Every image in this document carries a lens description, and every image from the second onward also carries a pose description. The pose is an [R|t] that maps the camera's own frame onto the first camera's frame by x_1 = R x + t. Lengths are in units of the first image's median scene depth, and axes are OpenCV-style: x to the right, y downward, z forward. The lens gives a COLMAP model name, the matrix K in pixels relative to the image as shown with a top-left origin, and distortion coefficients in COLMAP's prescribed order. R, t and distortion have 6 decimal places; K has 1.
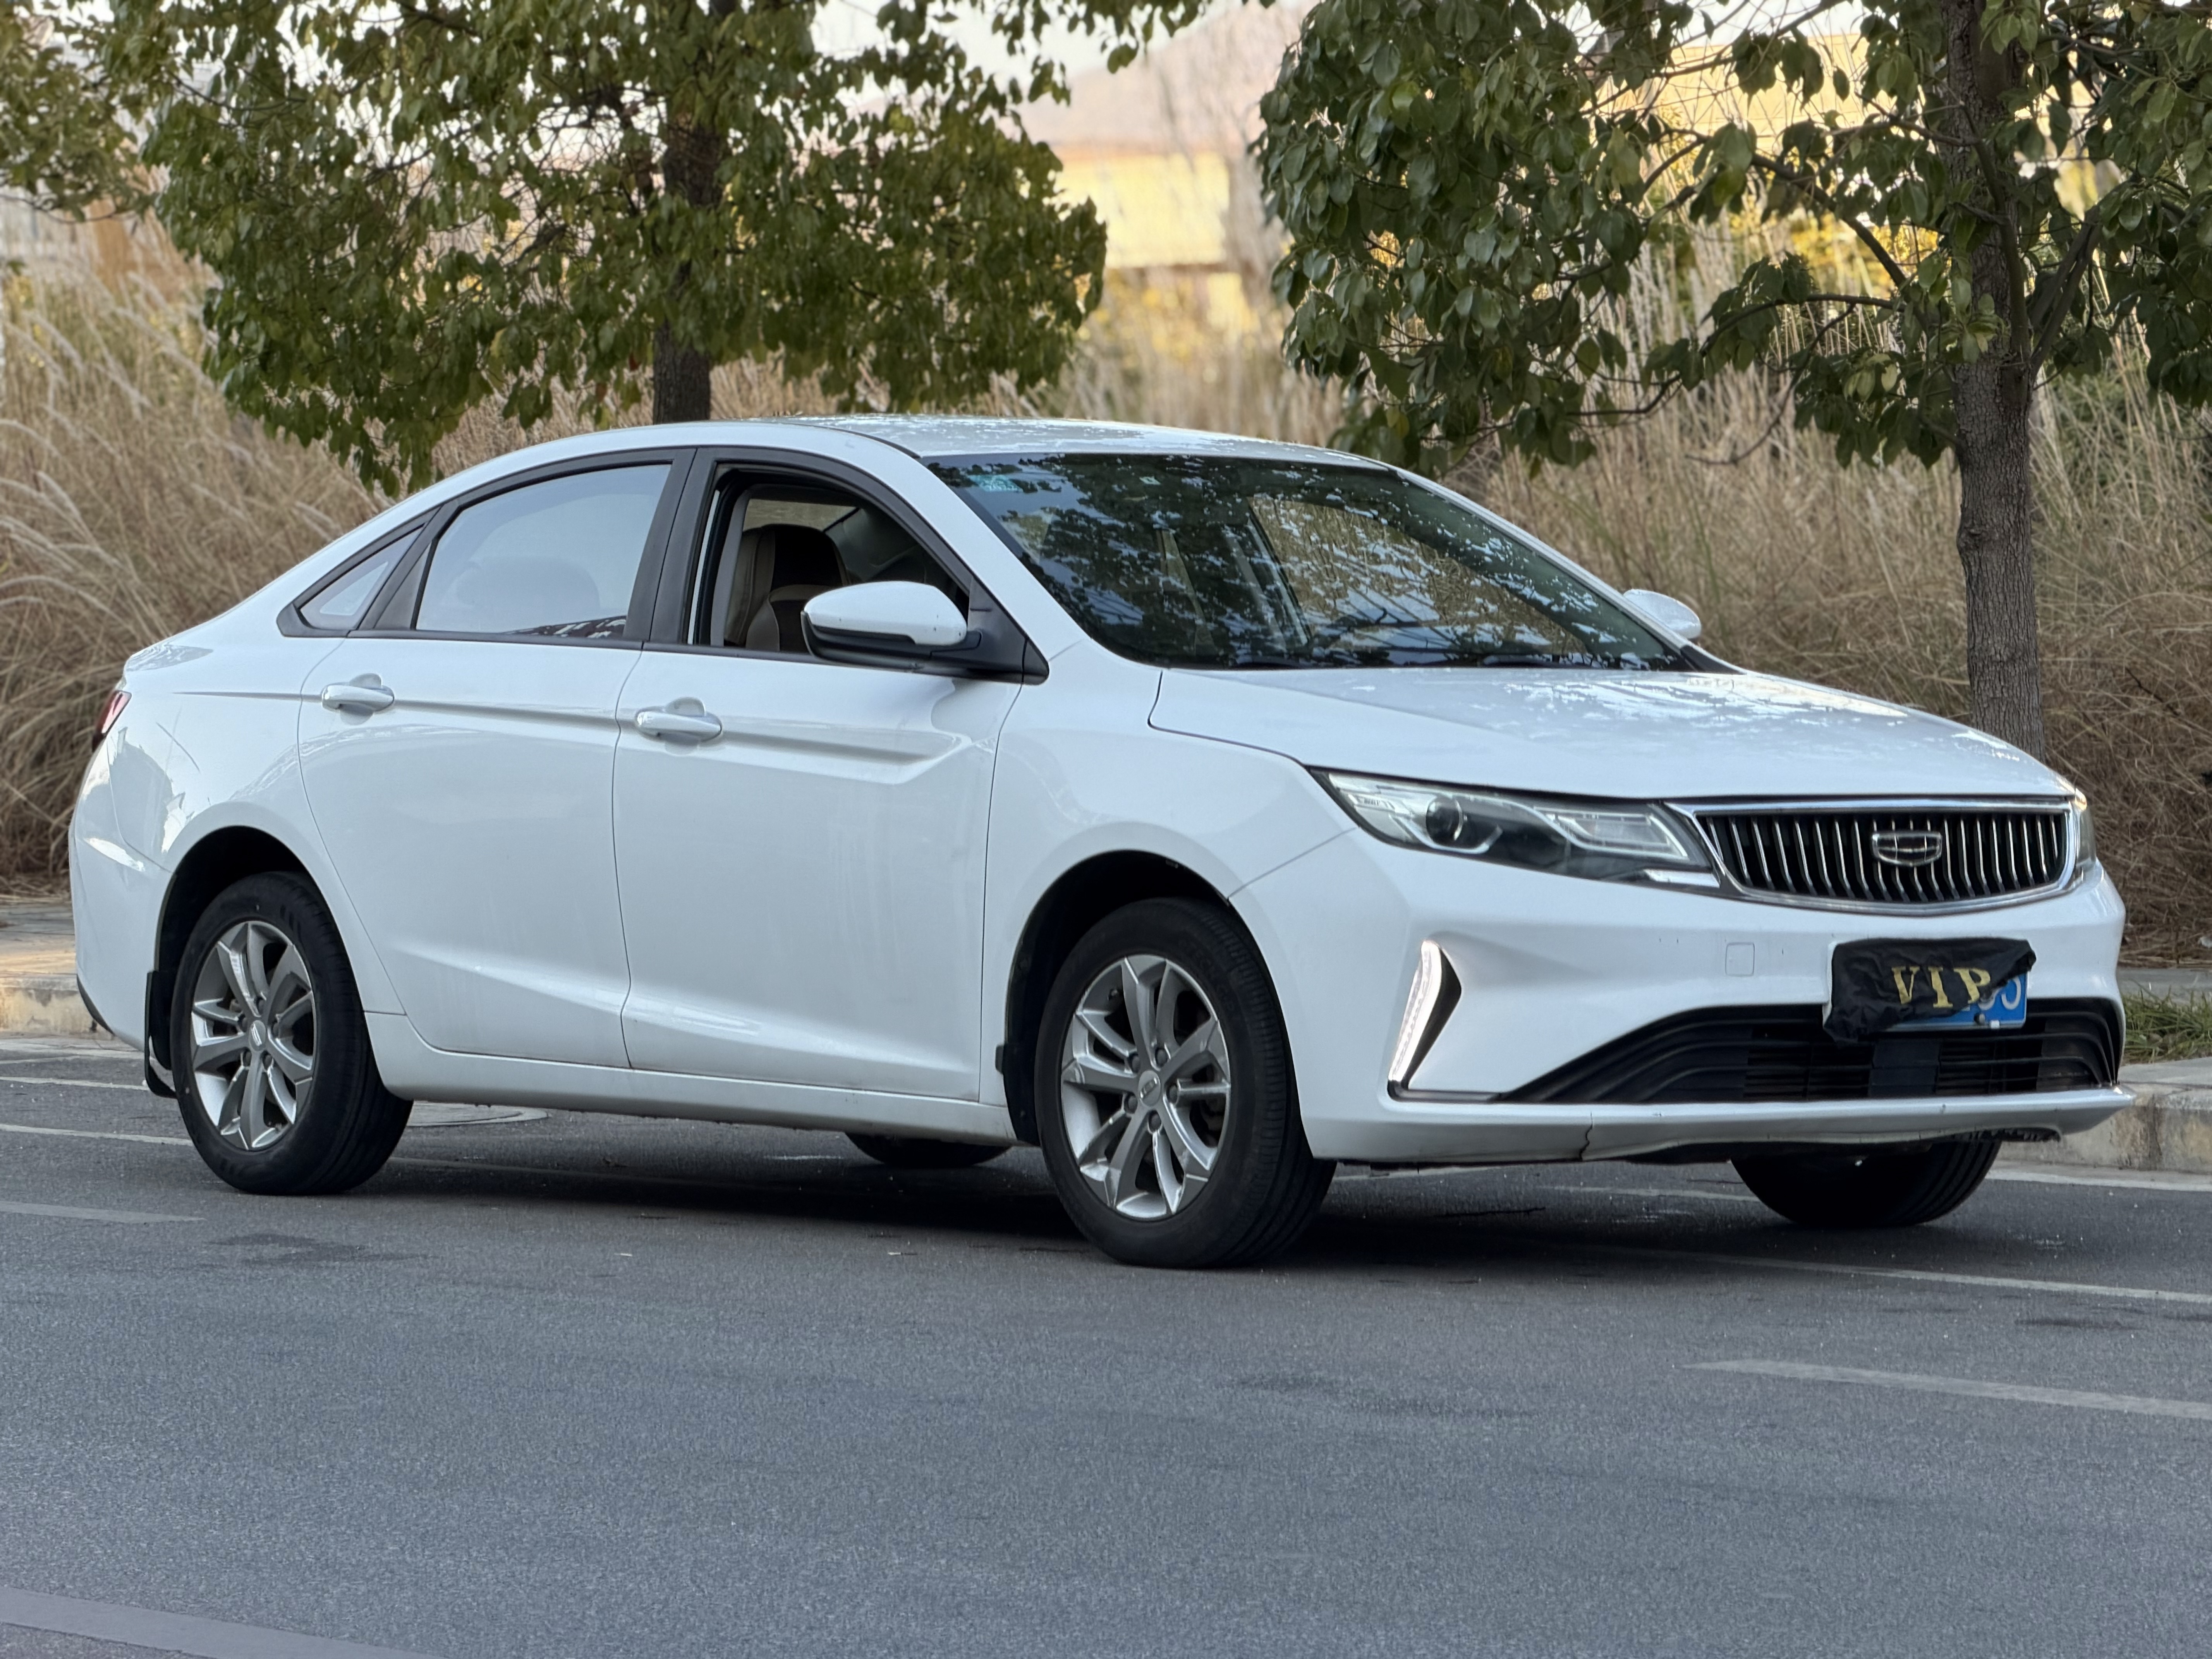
lens RADIAL K [[8237.8, 0, 1106.0], [0, 8237.8, 829.5], [0, 0, 1]] dist [-0.066489, -0.281580]
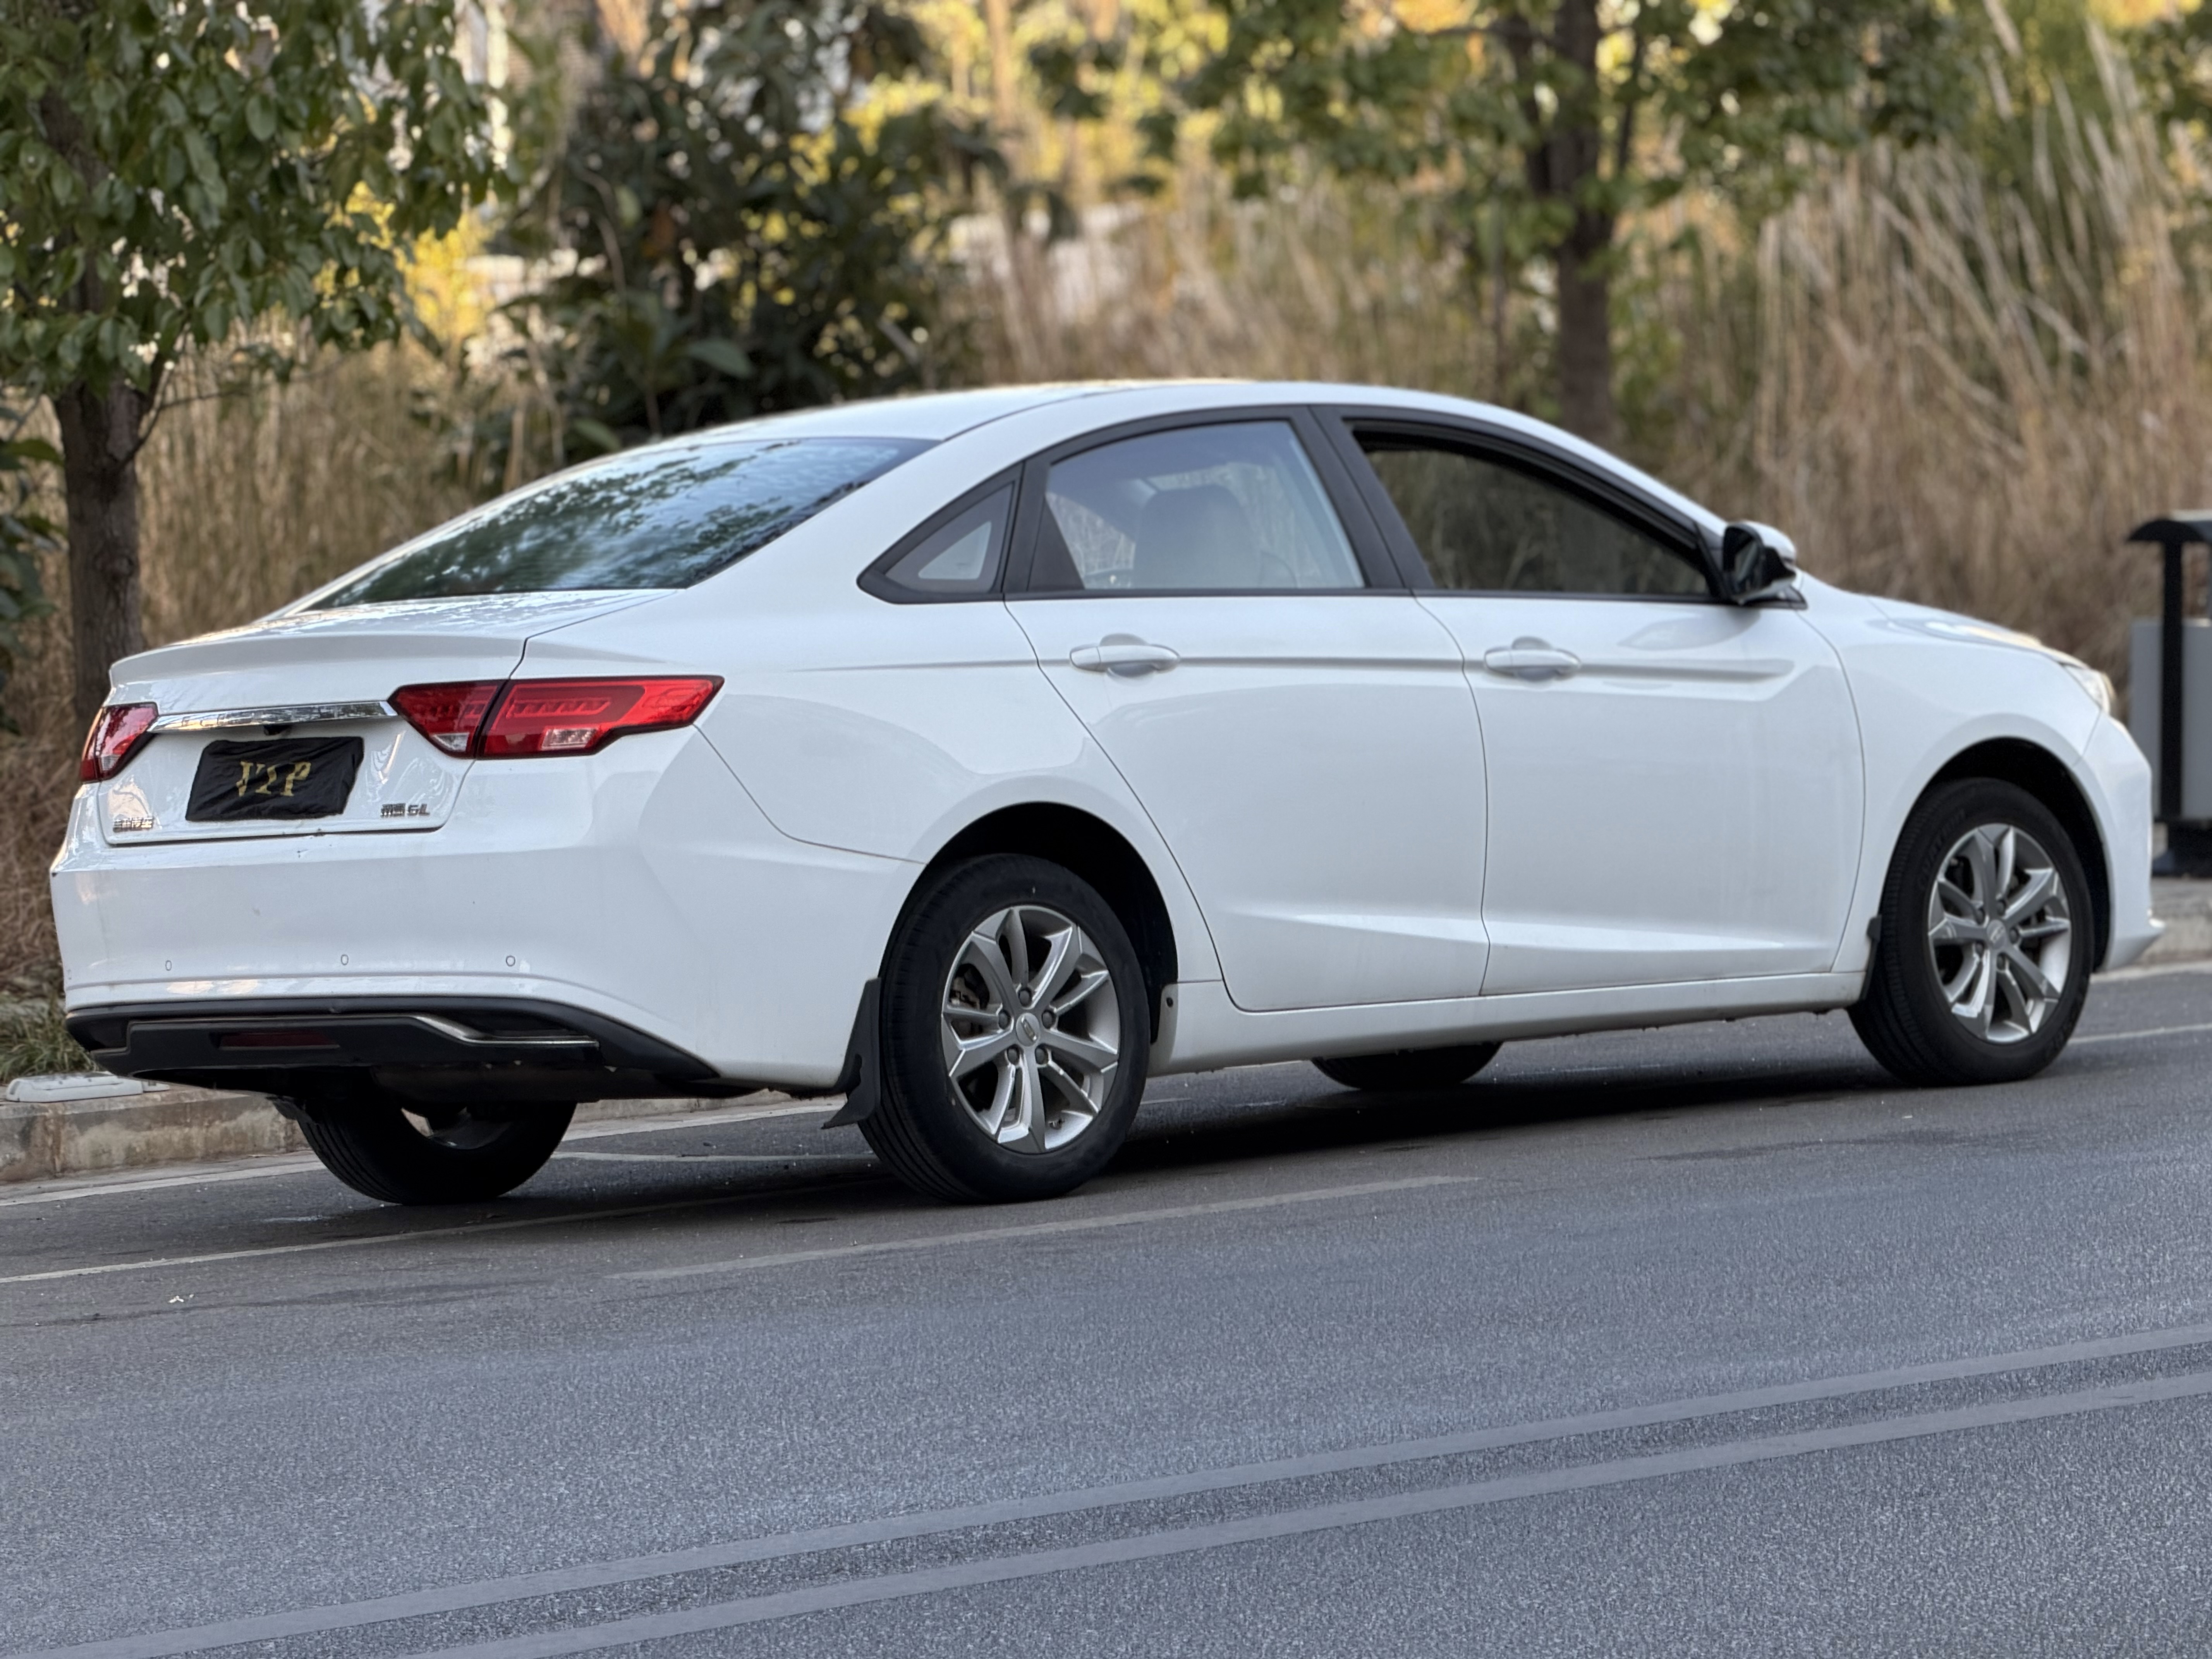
lens RADIAL K [[8213.1, 0, 1106.0], [0, 8213.1, 829.5], [0, 0, 1]] dist [0.122704, -0.945382]
pose [[-0.092438, -0.010661, 0.995661, -1.133391], [0.074500, 0.997066, 0.017592, -0.014293], [-0.992927, 0.075803, -0.091373, 1.189055]]
